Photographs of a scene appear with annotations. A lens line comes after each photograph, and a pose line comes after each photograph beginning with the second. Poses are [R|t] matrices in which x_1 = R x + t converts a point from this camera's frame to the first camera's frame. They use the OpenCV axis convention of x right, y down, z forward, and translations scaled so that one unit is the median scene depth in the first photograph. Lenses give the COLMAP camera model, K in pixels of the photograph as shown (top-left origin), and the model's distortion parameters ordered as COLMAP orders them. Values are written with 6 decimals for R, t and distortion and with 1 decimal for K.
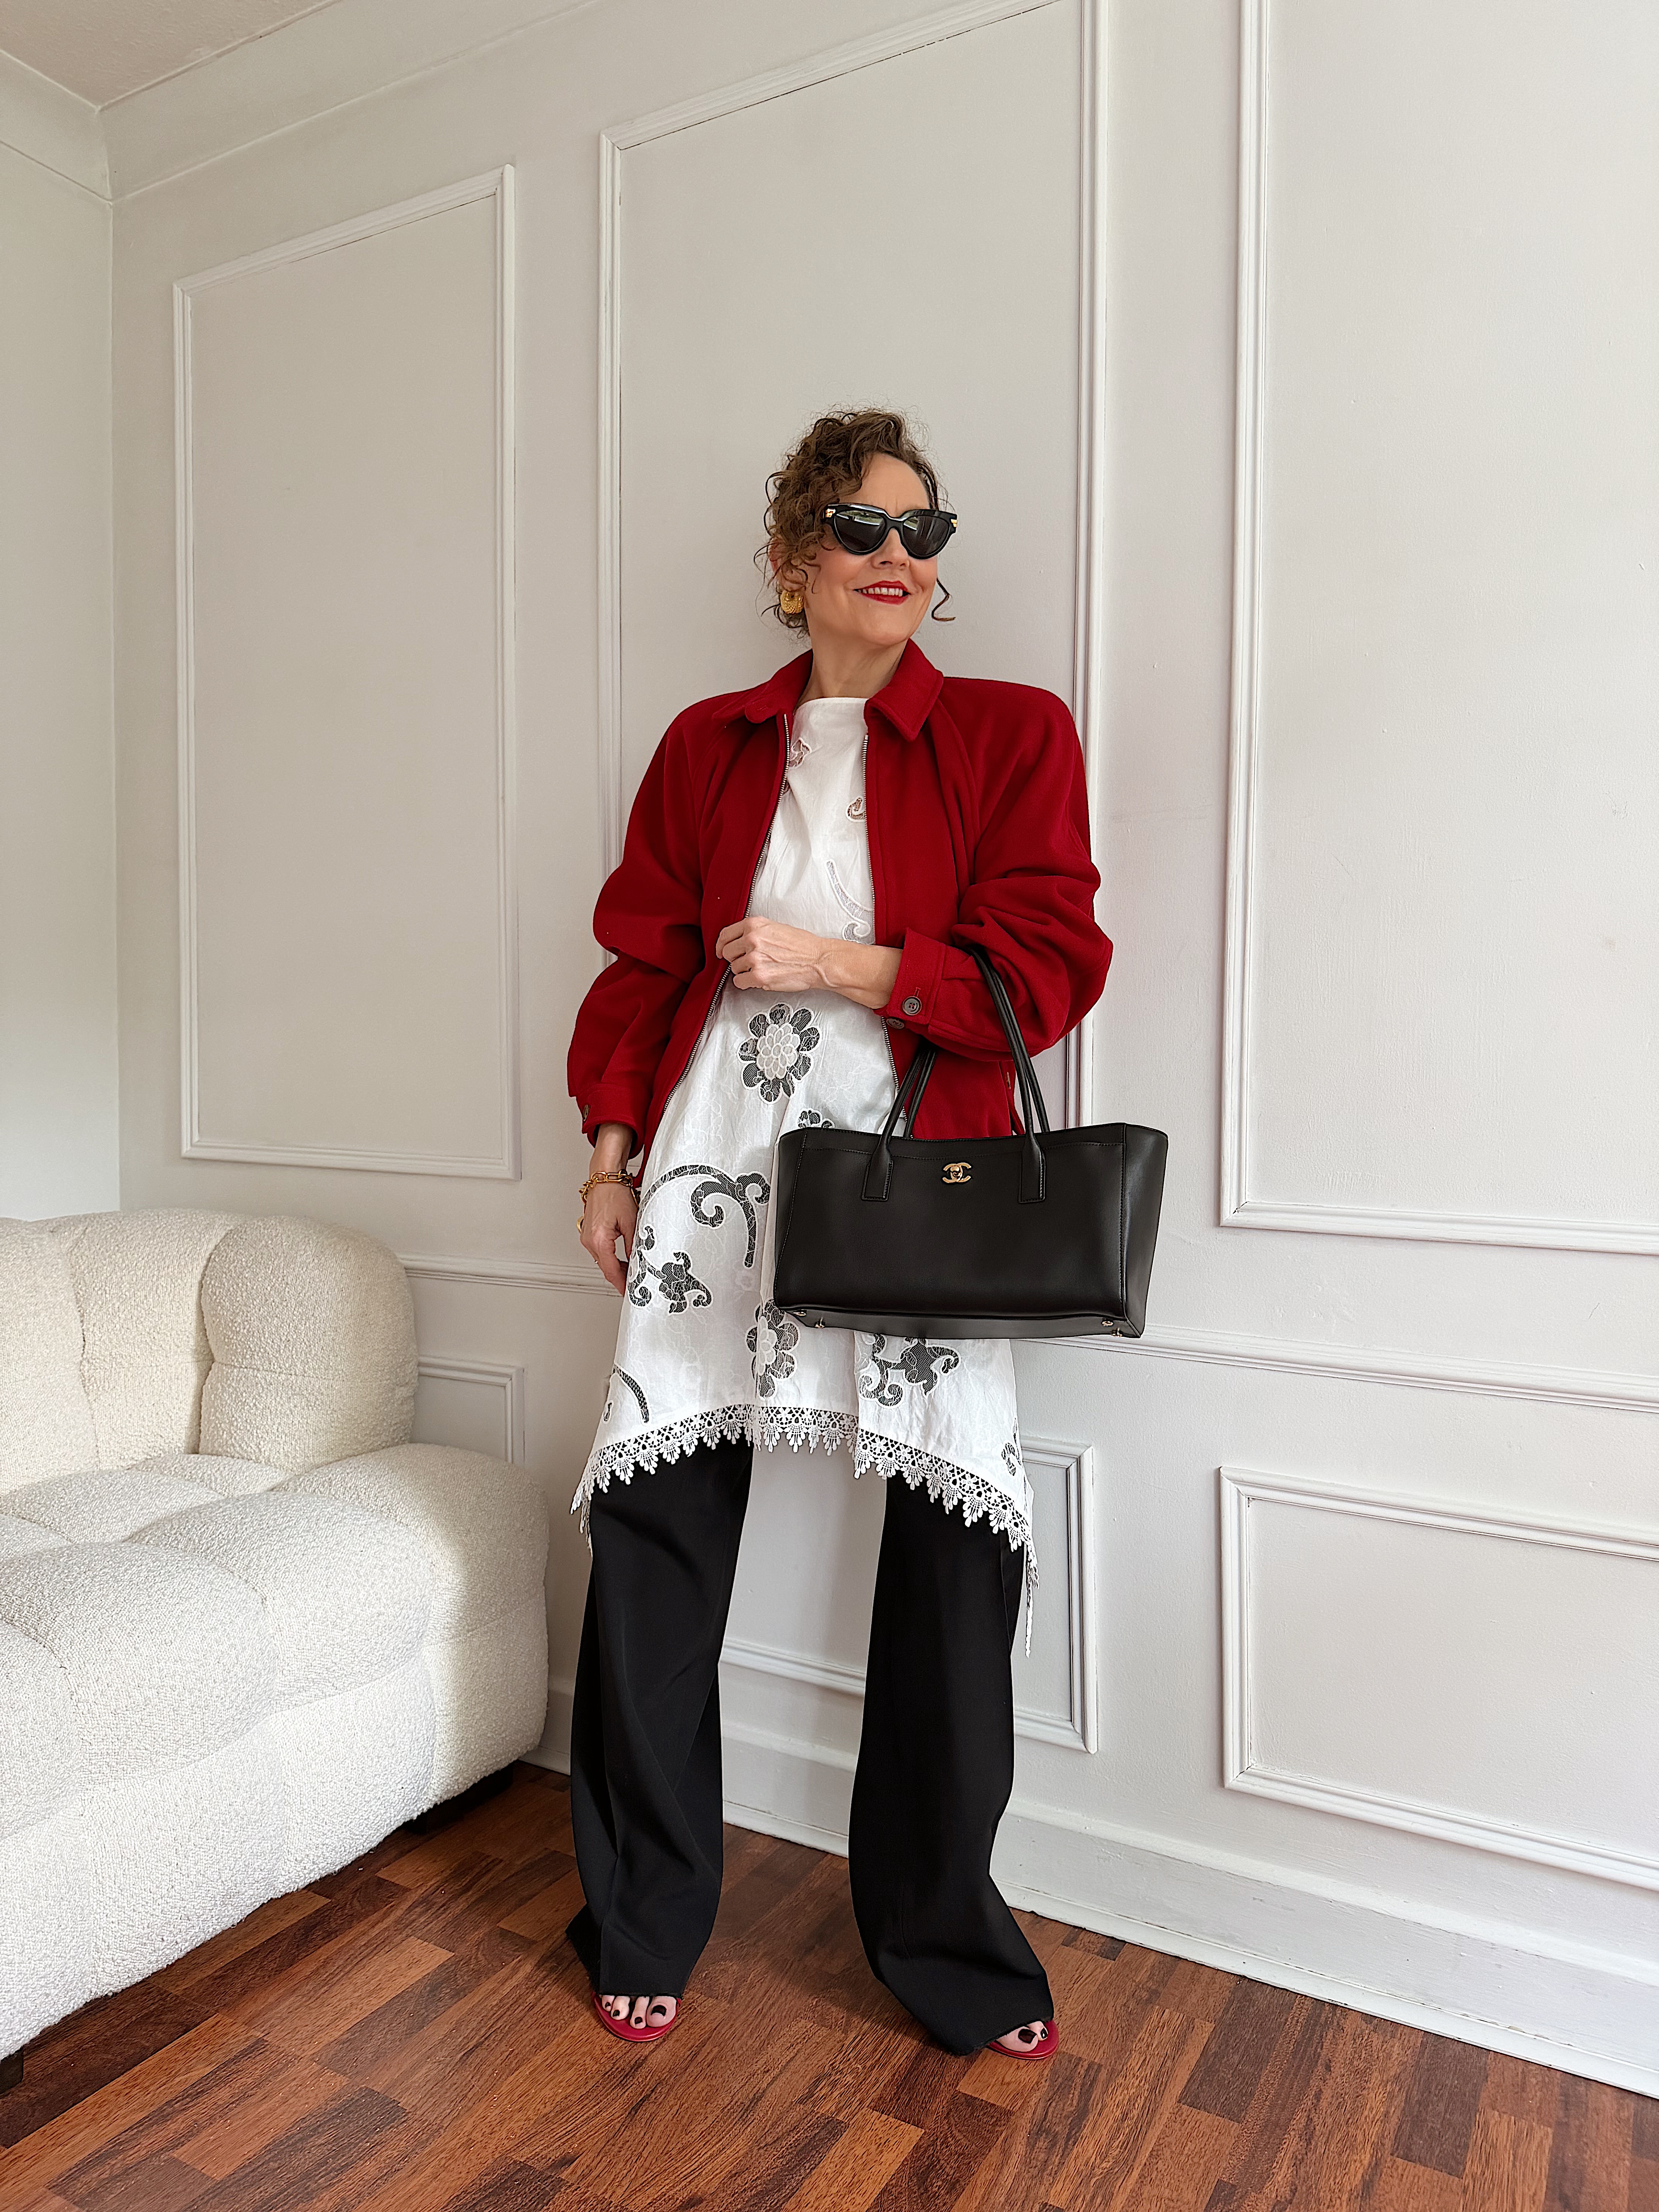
lens RADIAL K [[1558.1, 0, 829.5], [0, 1558.1, 1106.0], [0, 0, 1]] dist [-0.009301, -0.002715]
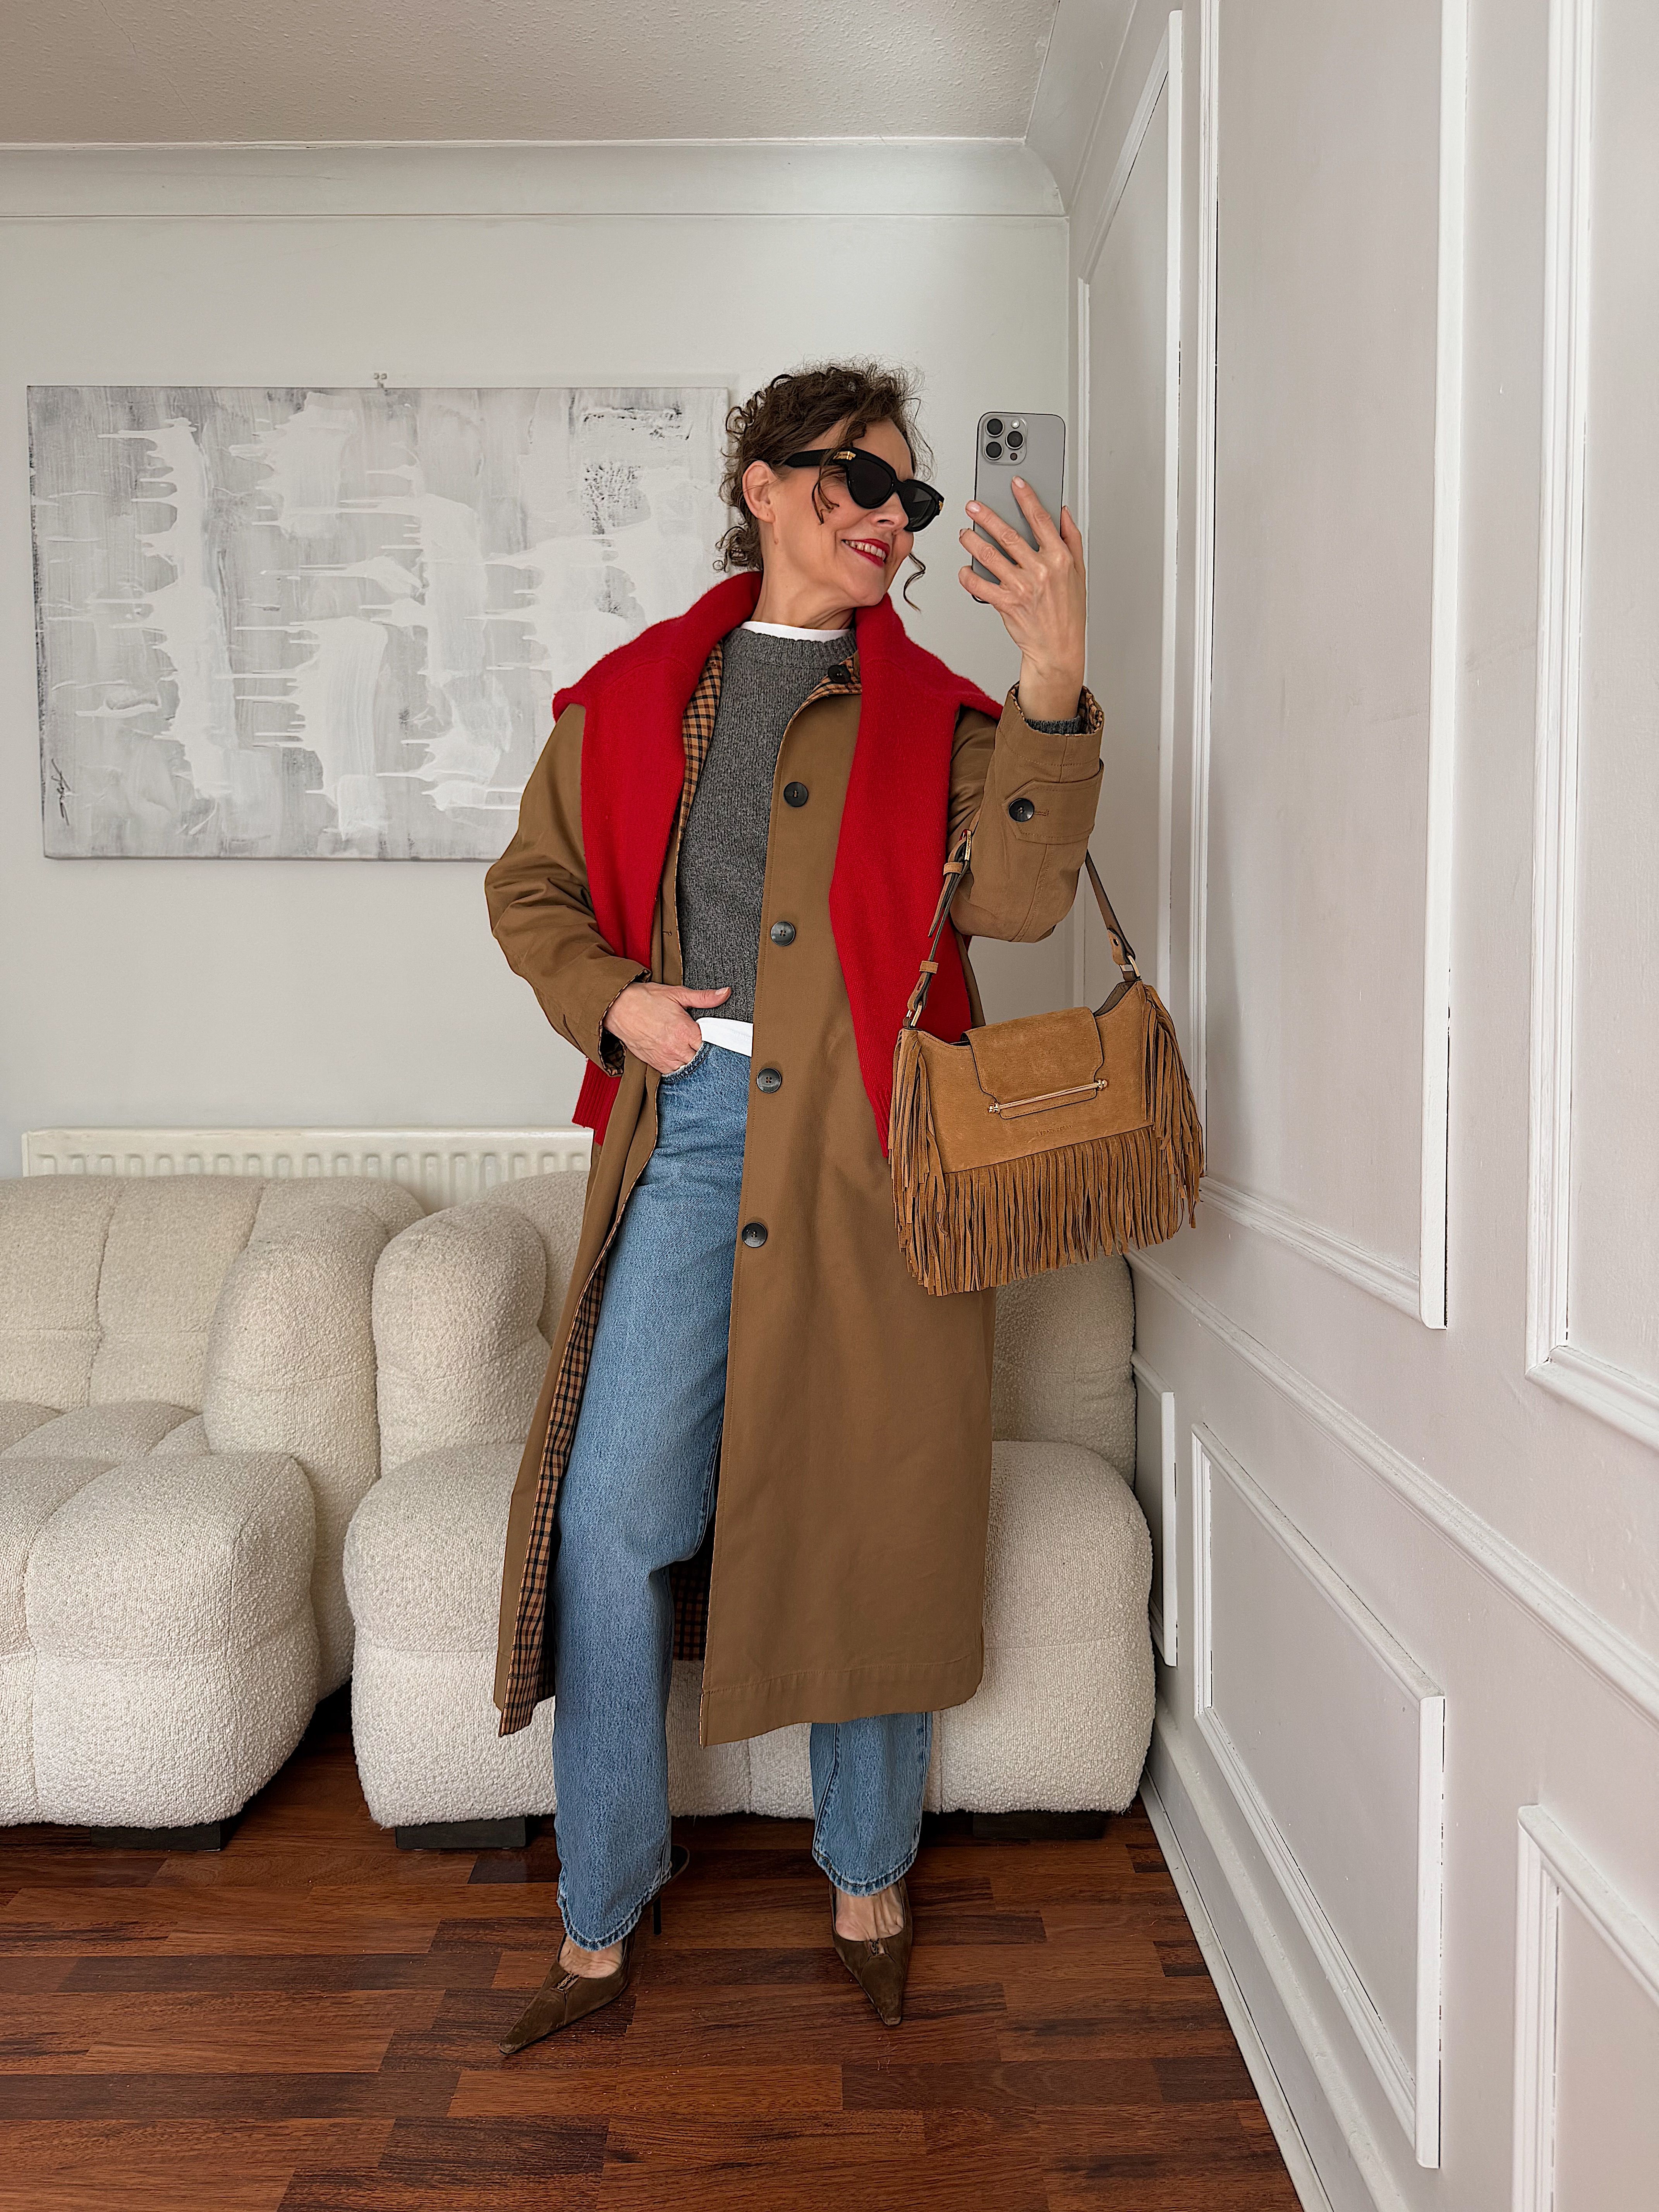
lens RADIAL K [[1558.1, 0, 829.5], [0, 1558.1, 1106.0], [0, 0, 1]] dist [-0.009301, -0.002715]
pose [[0.499740, 0.046212, -0.864942, 0.784343], [-0.013701, 0.998873, 0.045451, -0.054298], [0.866067, -0.010863, 0.499810, 0.655927]]
